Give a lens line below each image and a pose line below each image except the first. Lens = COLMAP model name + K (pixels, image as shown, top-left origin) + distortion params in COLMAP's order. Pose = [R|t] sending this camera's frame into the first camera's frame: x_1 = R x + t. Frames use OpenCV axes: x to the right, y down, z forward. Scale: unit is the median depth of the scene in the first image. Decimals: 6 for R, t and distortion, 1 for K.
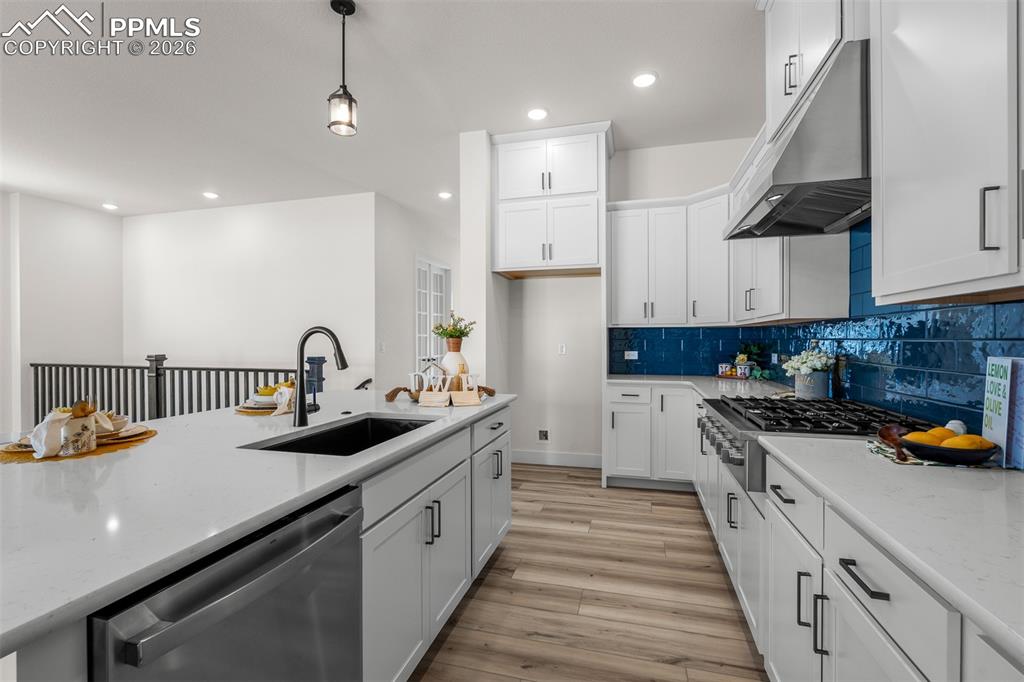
lens RADIAL K [[458.9, 0, 510.5], [0, 458.9, 338.8], [0, 0, 1]] dist [-0.001894, -0.000076]
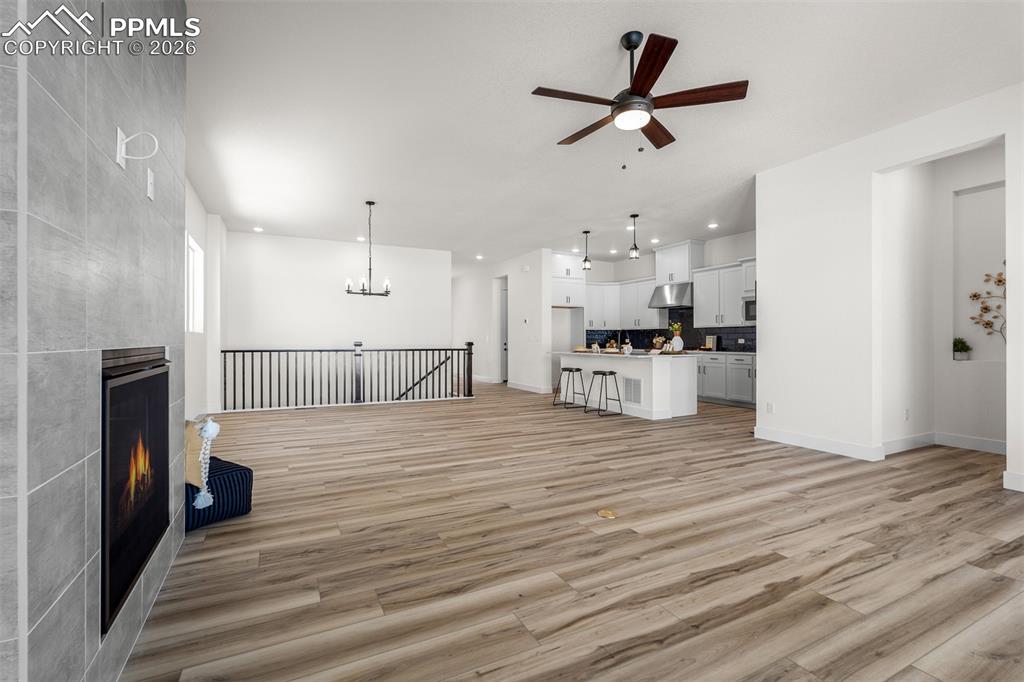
lens RADIAL K [[458.9, 0, 510.5], [0, 458.9, 338.8], [0, 0, 1]] dist [-0.001894, -0.000076]
pose [[0.738676, 0.000202, 0.674061, -1.905562], [-0.001694, 0.999997, 0.001557, 0.027684], [-0.674059, -0.002292, 0.738674, -0.694849]]
